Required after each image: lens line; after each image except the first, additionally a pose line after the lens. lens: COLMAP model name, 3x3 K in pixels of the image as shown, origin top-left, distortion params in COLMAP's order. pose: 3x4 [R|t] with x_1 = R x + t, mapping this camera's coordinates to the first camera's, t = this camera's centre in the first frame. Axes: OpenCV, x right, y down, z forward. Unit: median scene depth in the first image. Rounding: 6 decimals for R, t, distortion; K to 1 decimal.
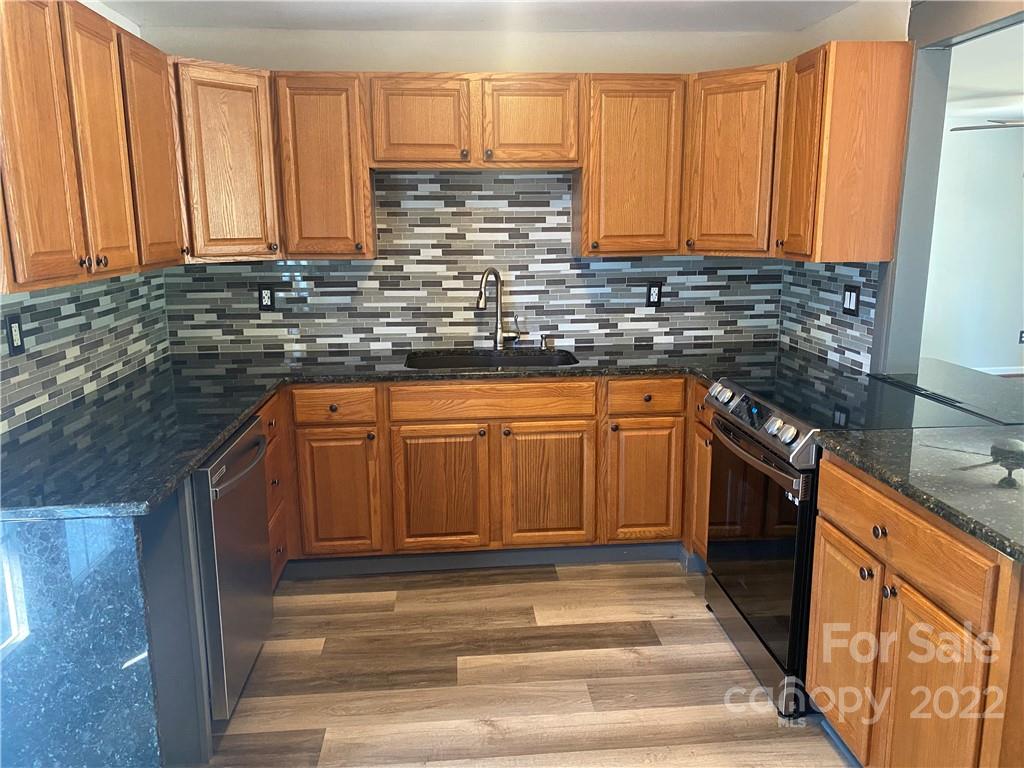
lens RADIAL K [[791.4, 0, 515.7], [0, 791.4, 378.8], [0, 0, 1]] dist [0.037223, -0.004487]
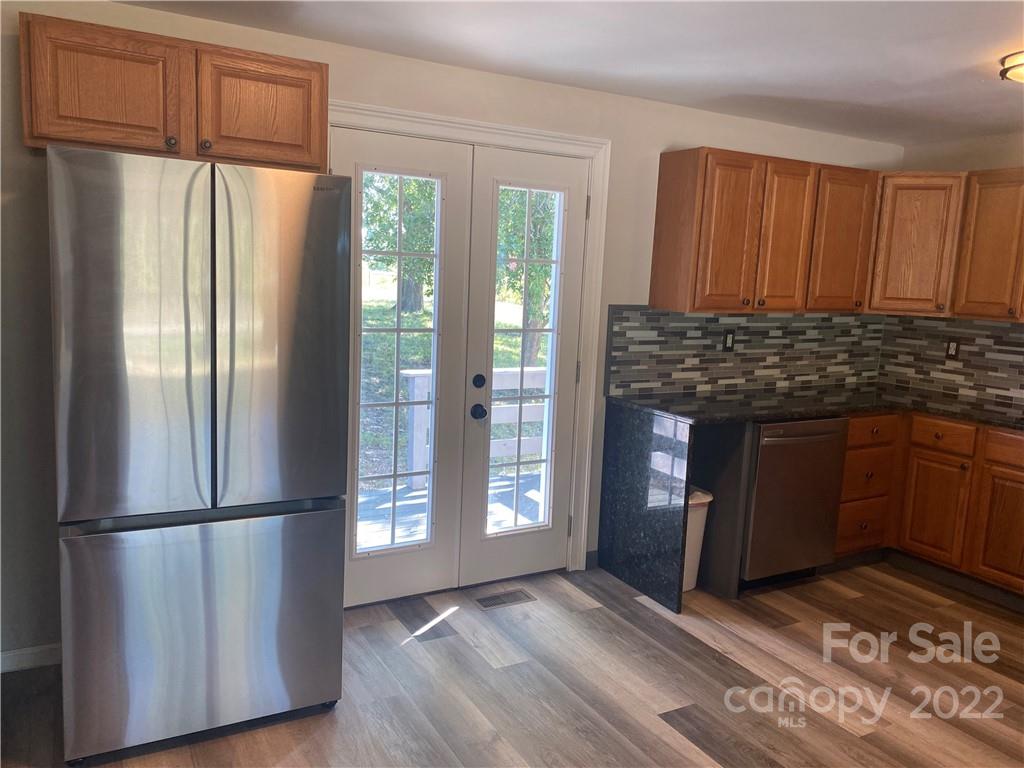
lens RADIAL K [[791.4, 0, 515.7], [0, 791.4, 378.8], [0, 0, 1]] dist [0.037223, -0.004487]
pose [[0.408668, 0.149490, -0.900357, 0.580212], [-0.221718, 0.973204, 0.060949, 0.019154], [0.885343, 0.174717, 0.430862, -0.131718]]
